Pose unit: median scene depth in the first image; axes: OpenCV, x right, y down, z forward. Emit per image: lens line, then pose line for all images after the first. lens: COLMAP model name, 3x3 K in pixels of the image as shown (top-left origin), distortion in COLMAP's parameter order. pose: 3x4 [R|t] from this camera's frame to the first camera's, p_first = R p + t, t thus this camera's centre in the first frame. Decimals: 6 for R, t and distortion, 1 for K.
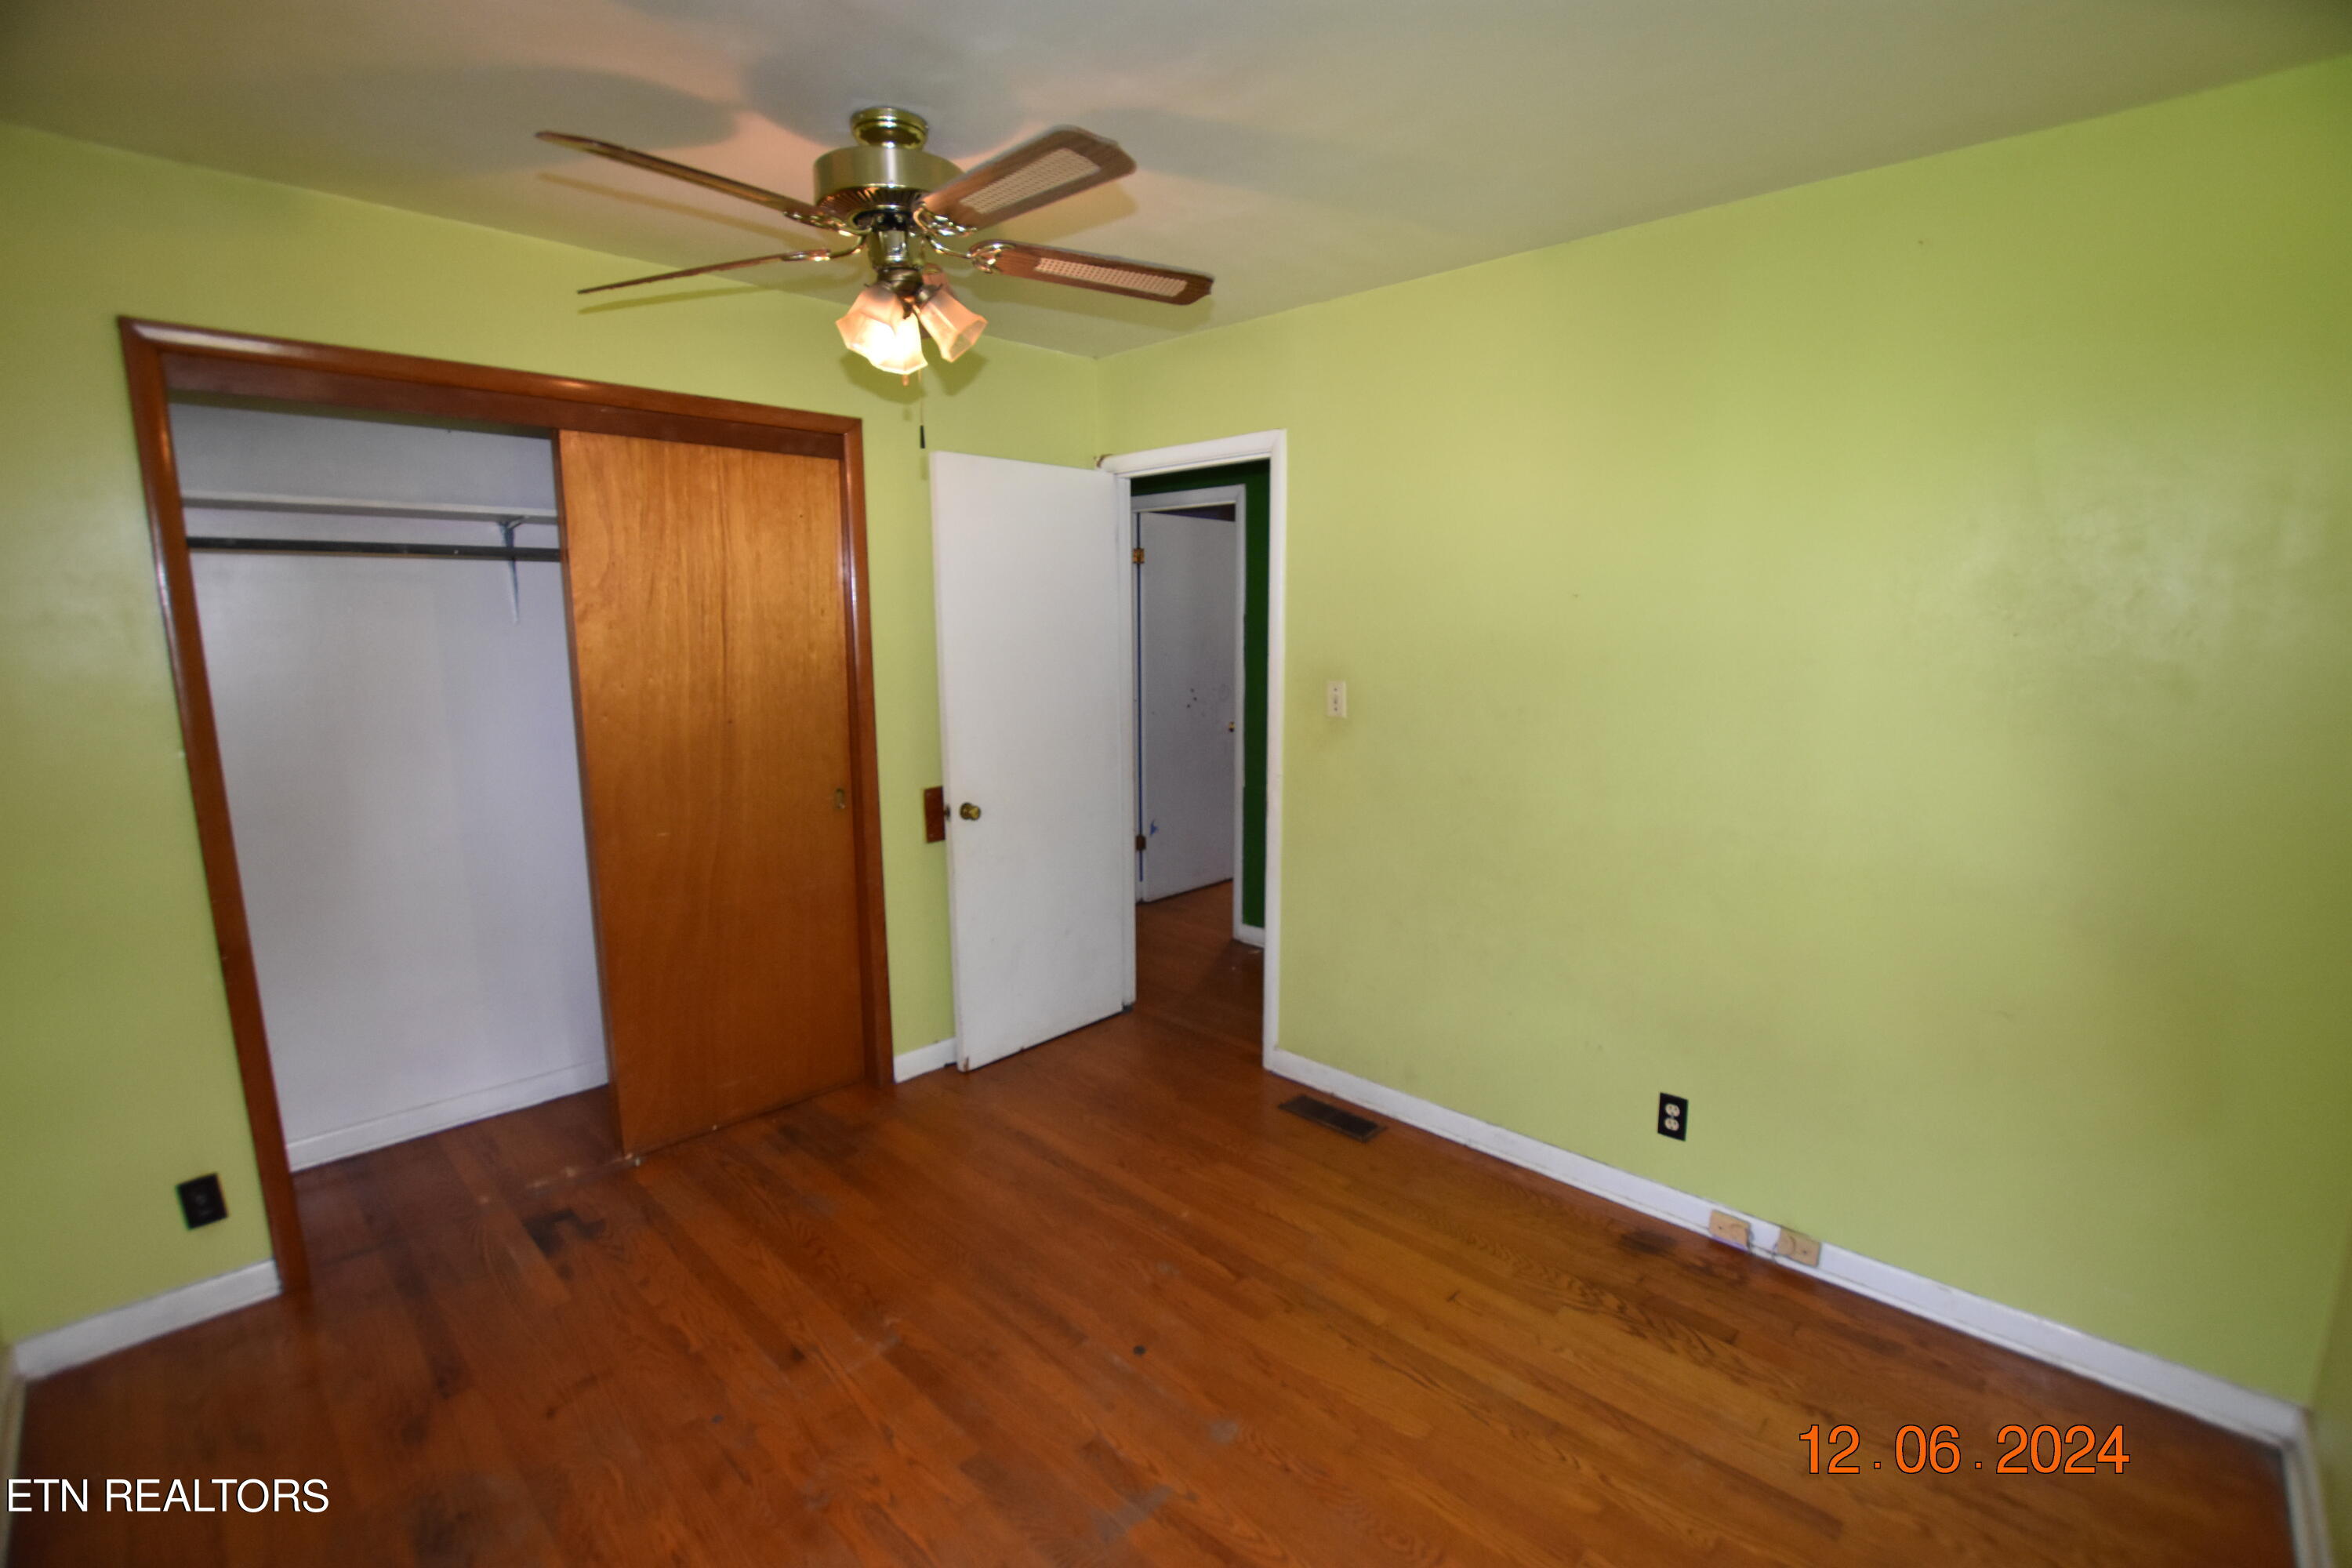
lens RADIAL K [[1036.5, 0, 1190.1], [0, 1036.5, 794.1], [0, 0, 1]] dist [-0.031526, 0.005725]
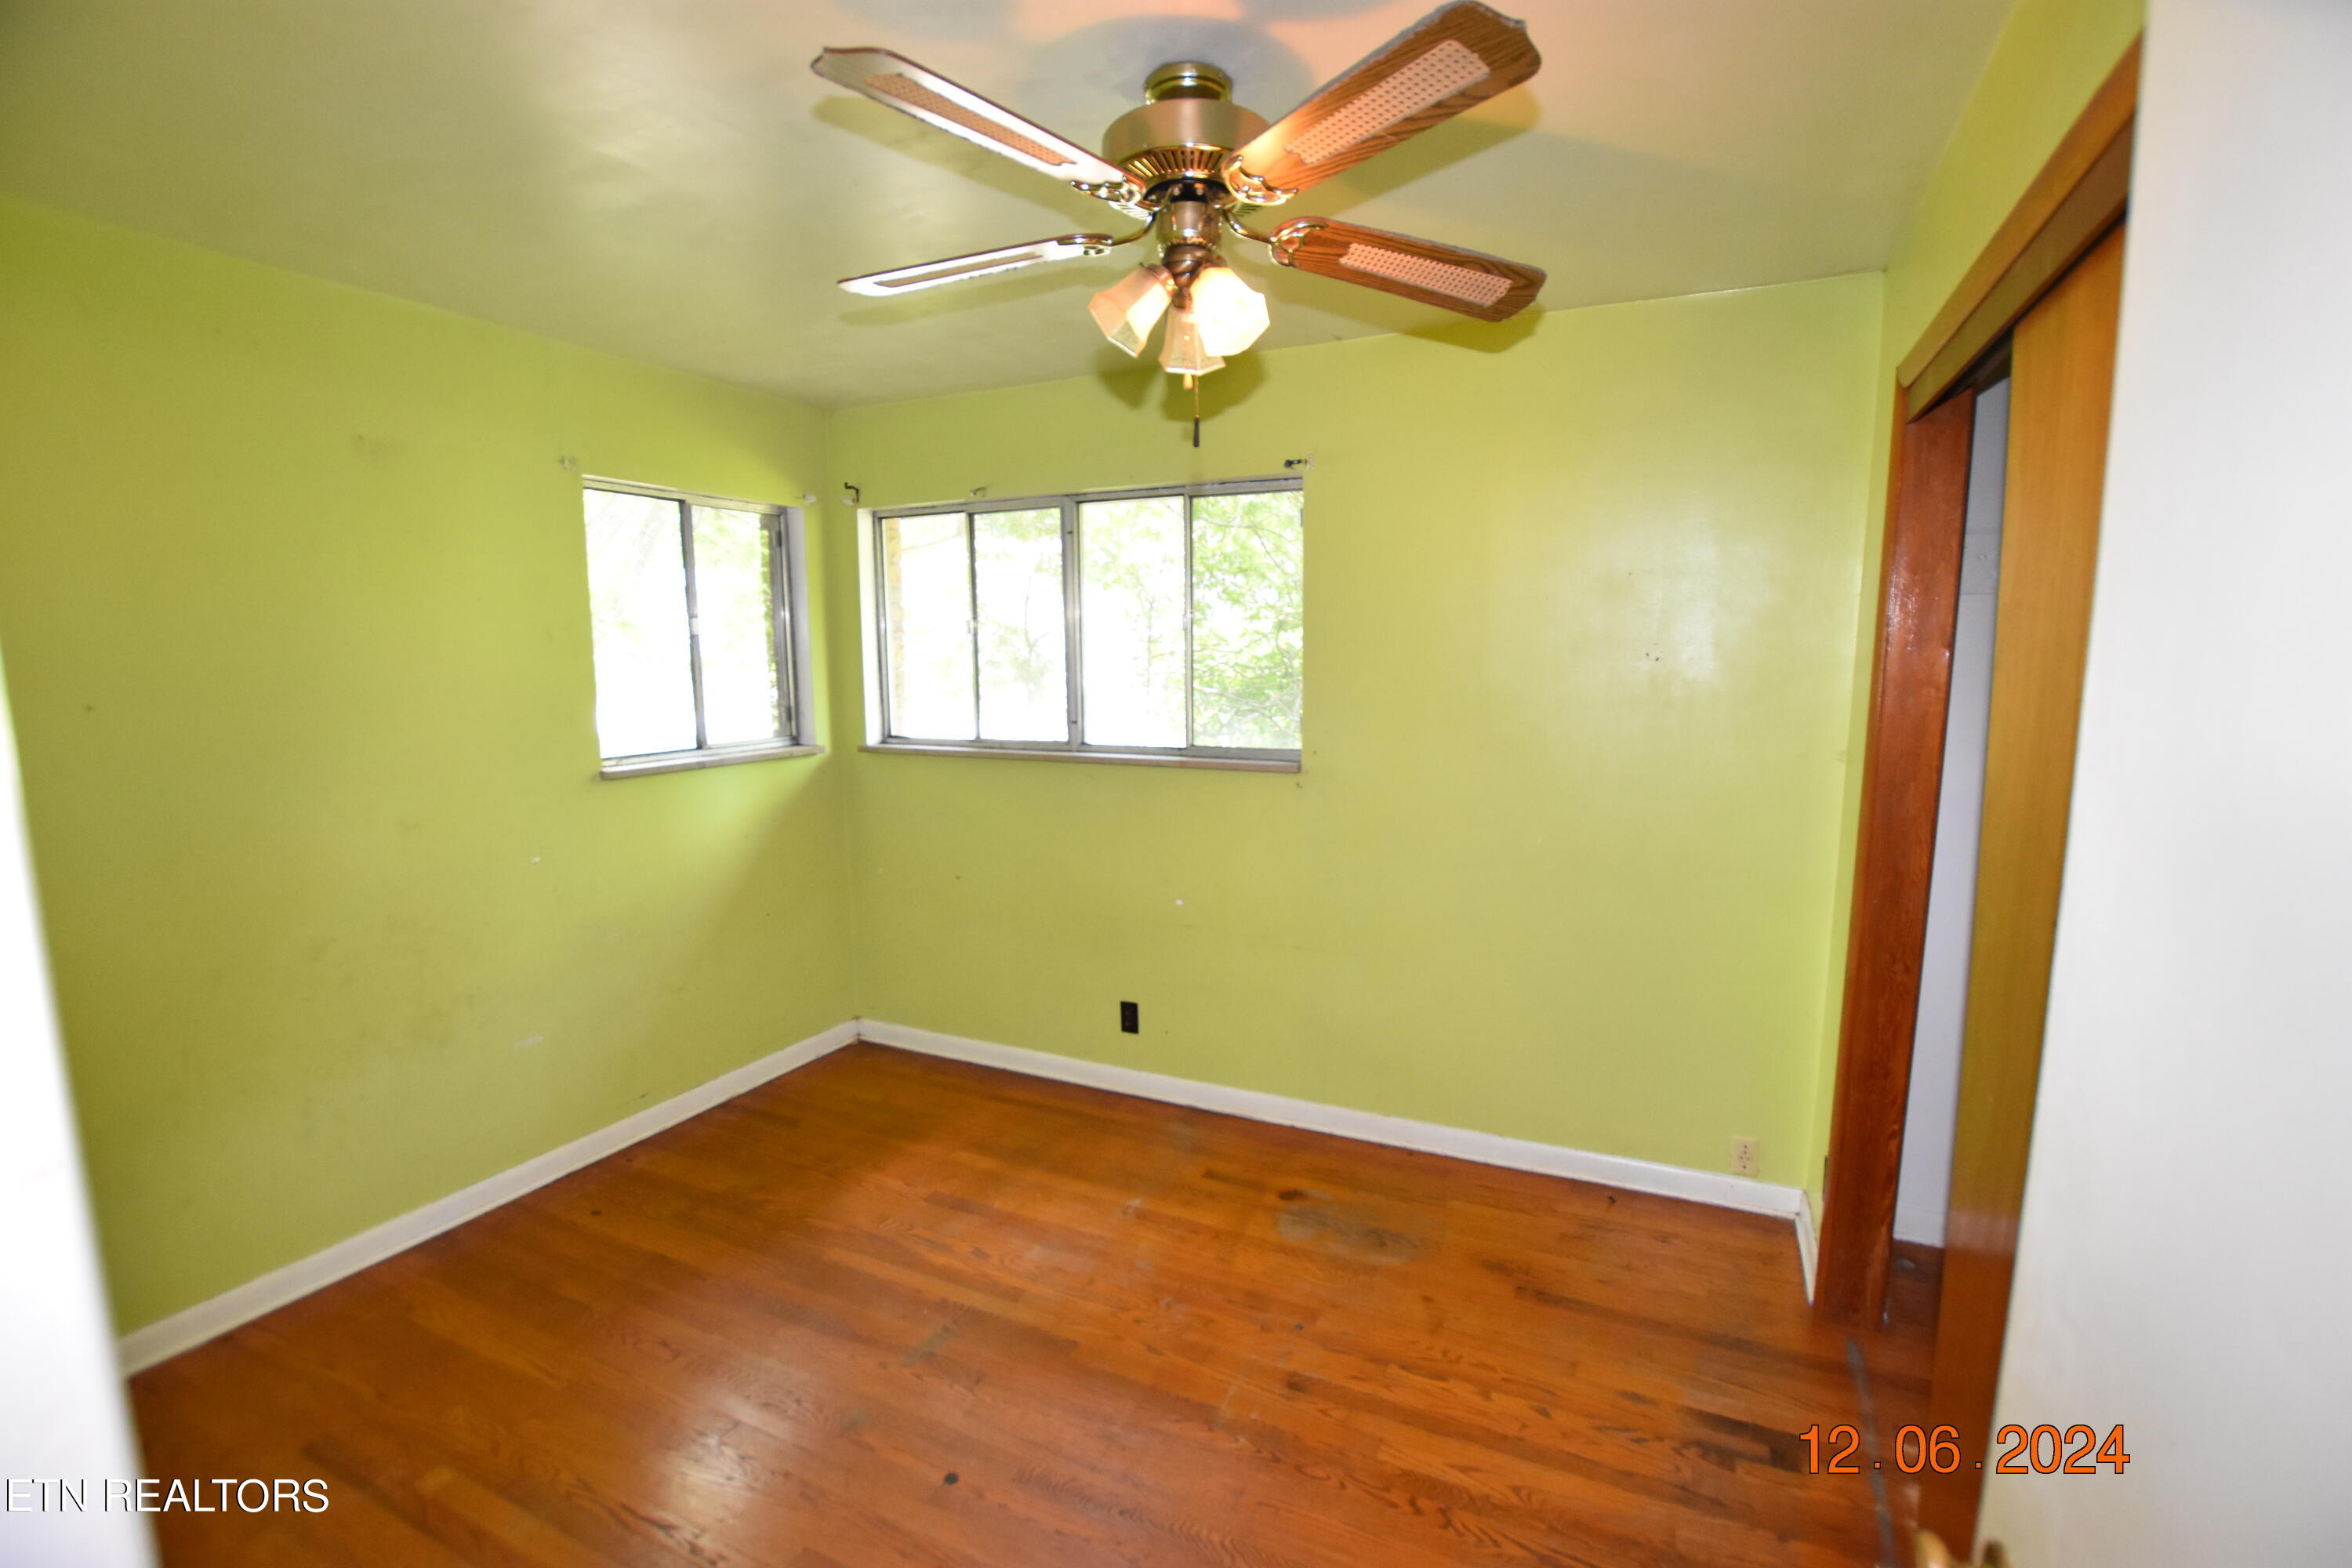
lens RADIAL K [[1036.5, 0, 1190.1], [0, 1036.5, 794.1], [0, 0, 1]] dist [-0.031526, 0.005725]
pose [[-0.949334, 0.053819, -0.309626, -0.003468], [-0.042830, 0.953879, 0.297121, -0.305882], [0.311337, 0.295328, -0.903245, 1.705533]]
